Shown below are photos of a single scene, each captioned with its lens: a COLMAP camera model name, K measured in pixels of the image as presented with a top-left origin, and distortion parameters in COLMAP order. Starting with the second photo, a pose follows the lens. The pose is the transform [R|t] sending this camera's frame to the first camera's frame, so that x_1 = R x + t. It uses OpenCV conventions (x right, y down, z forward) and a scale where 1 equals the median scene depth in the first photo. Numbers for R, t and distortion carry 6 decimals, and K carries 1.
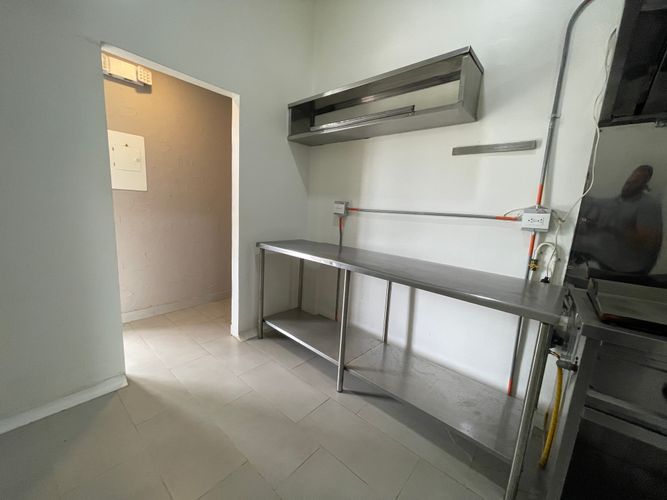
lens RADIAL K [[264.2, 0, 333.5], [0, 264.2, 250.0], [0, 0, 1]] dist [-0.003111, 0.000113]
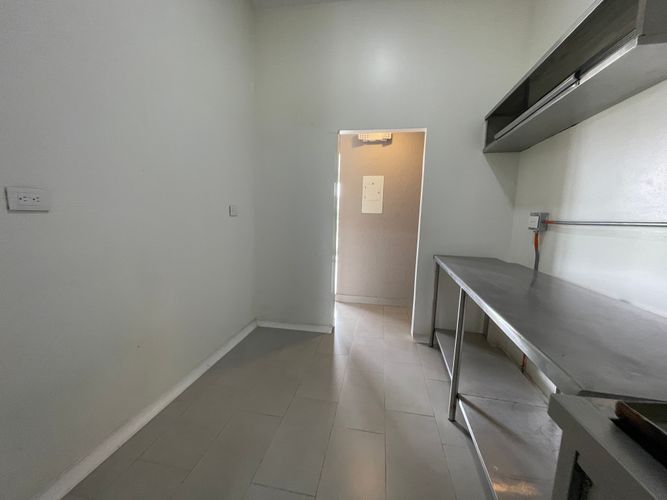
lens RADIAL K [[266.9, 0, 335.1], [0, 266.9, 252.9], [0, 0, 1]] dist [-0.002338, -0.000098]
pose [[0.498407, 0.069635, -0.864142, 0.428957], [-0.127316, 0.991841, 0.006493, 0.005925], [0.857544, 0.106783, 0.503206, 0.101230]]
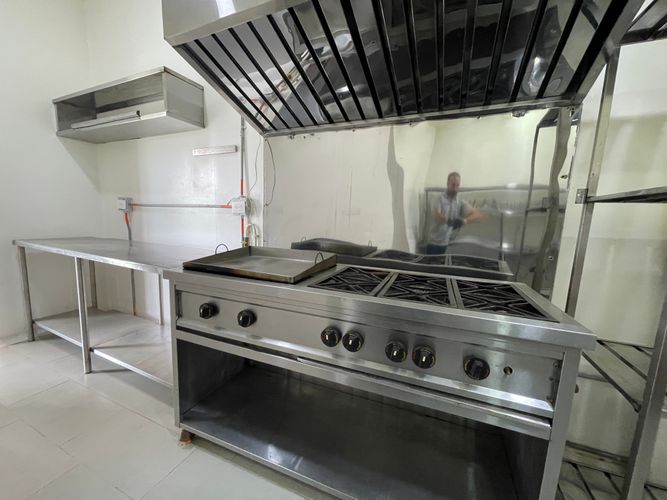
lens RADIAL K [[264.2, 0, 333.5], [0, 264.2, 250.0], [0, 0, 1]] dist [-0.003111, 0.000113]
pose [[0.954822, -0.063920, 0.290222, 0.513217], [0.068083, 0.997671, -0.004259, 0.084963], [-0.289274, 0.023826, 0.956950, -0.232409]]
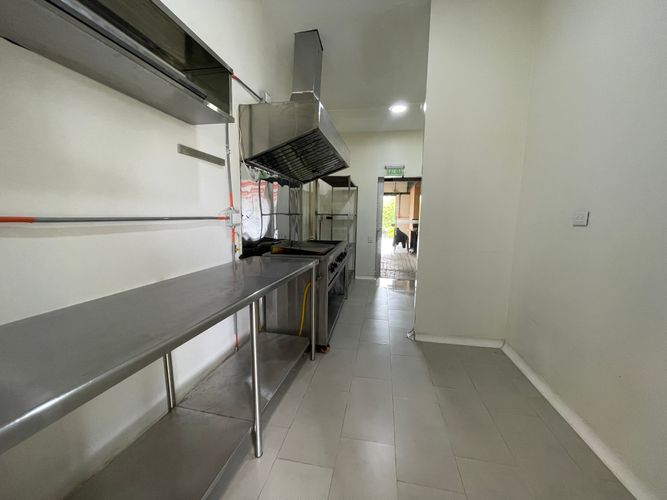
lens RADIAL K [[264.2, 0, 333.5], [0, 264.2, 250.0], [0, 0, 1]] dist [-0.003111, 0.000113]
pose [[-0.480520, -0.170166, 0.860316, -0.481651], [0.105589, 0.962632, 0.249379, -0.158786], [-0.870604, 0.210672, -0.444597, 0.775665]]
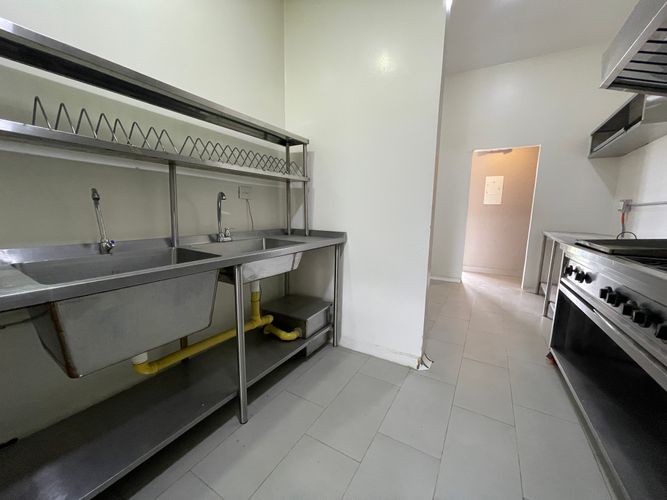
lens RADIAL K [[264.2, 0, 333.5], [0, 264.2, 250.0], [0, 0, 1]] dist [-0.003111, 0.000113]
pose [[0.162806, 0.085177, -0.982975, 1.018395], [-0.163188, 0.984870, 0.058313, 0.187594], [0.973069, 0.150915, 0.174242, -0.452227]]
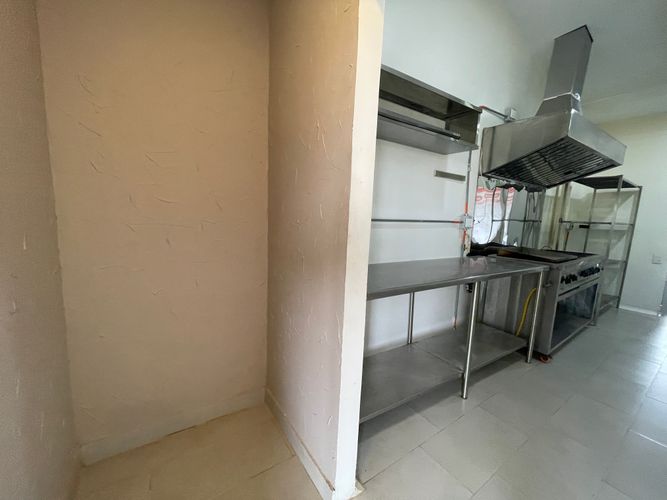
lens RADIAL K [[264.2, 0, 333.5], [0, 264.2, 250.0], [0, 0, 1]] dist [-0.003111, 0.000113]
pose [[0.299008, -0.167331, 0.939465, -0.762189], [0.134768, 0.982043, 0.132021, -0.183775], [-0.944686, 0.087134, 0.316190, 0.837331]]
